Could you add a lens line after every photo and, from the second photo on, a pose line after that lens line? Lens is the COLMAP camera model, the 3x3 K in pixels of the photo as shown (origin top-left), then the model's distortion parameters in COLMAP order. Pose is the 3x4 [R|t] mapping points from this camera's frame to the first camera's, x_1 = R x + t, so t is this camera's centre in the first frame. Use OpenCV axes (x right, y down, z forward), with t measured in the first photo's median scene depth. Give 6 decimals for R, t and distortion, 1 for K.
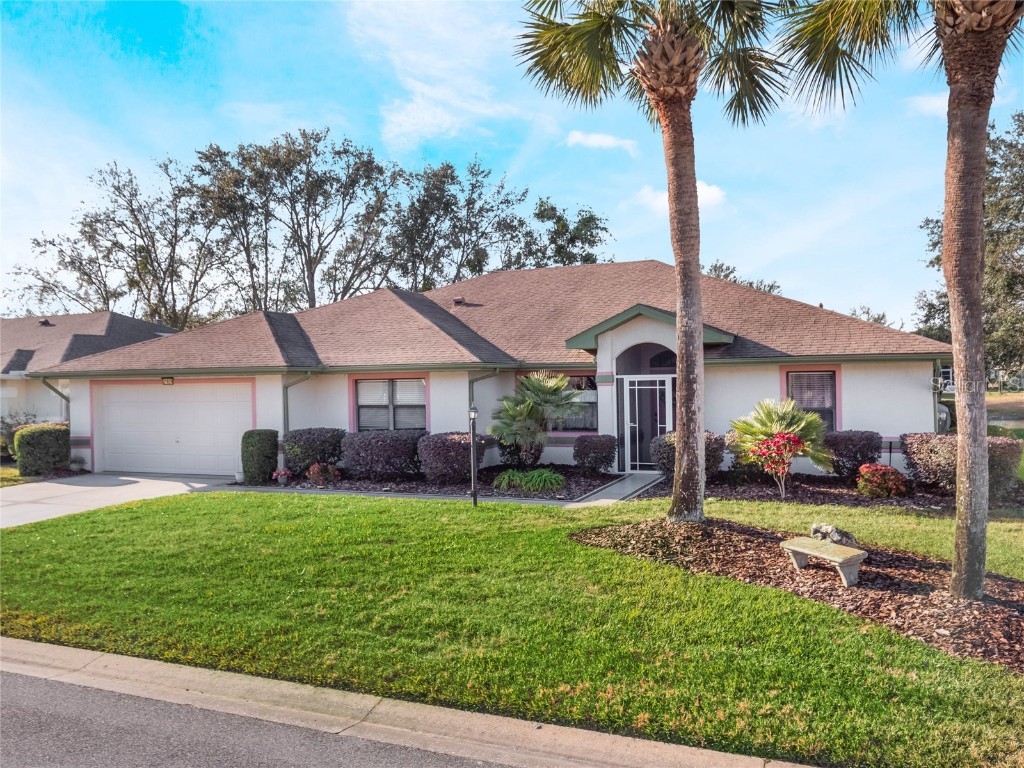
lens RADIAL K [[826.9, 0, 512.0], [0, 826.9, 384.0], [0, 0, 1]] dist [-0.001433, 0.000808]
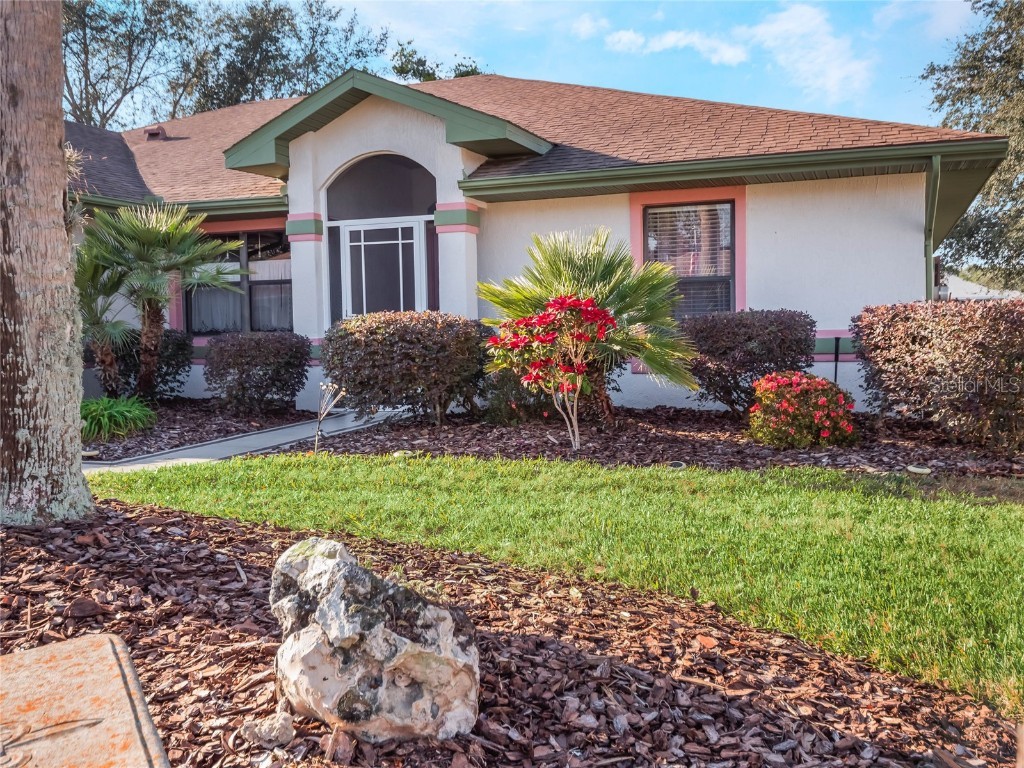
lens RADIAL K [[963.0, 0, 512.0], [0, 963.0, 384.0], [0, 0, 1]] dist [0.003540, 0.000287]
pose [[0.998470, -0.002280, 0.055242, 0.207970], [-0.000495, 0.998741, 0.050164, 0.060579], [-0.055287, -0.050115, 0.997212, 0.392195]]
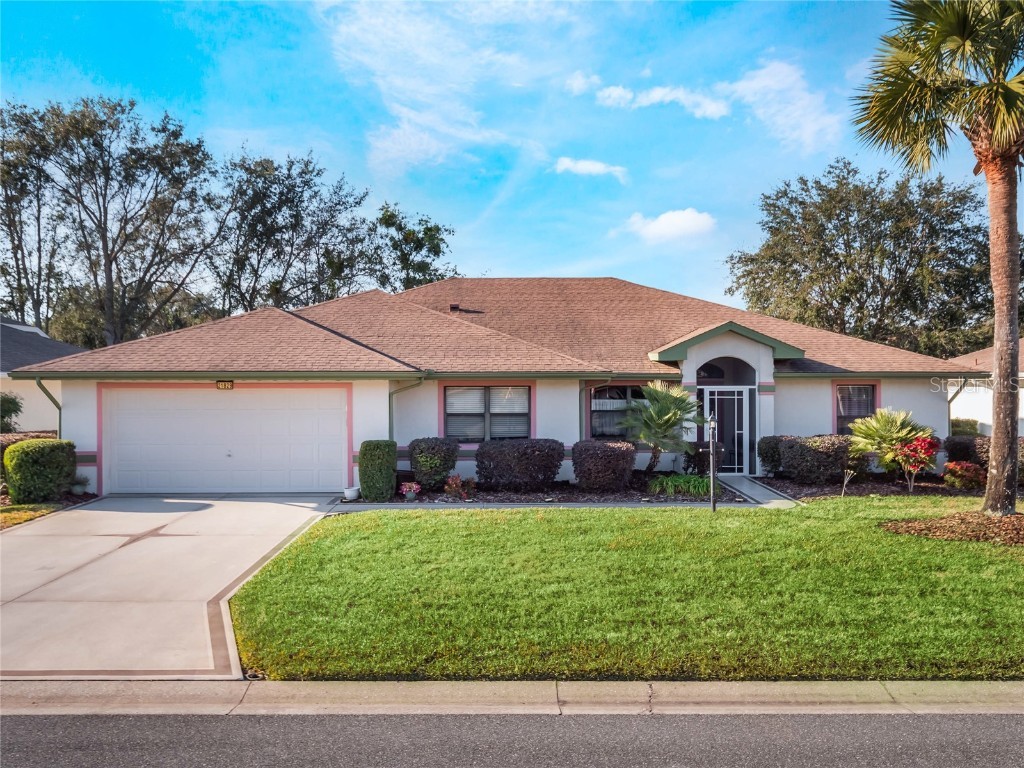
lens RADIAL K [[796.7, 0, 512.0], [0, 796.7, 384.0], [0, 0, 1]] dist [0.002530, 0.000166]
pose [[0.916156, 0.014412, 0.400563, -0.518373], [-0.011913, 0.999891, -0.008728, -0.000817], [-0.400645, 0.003224, 0.916228, 0.137088]]
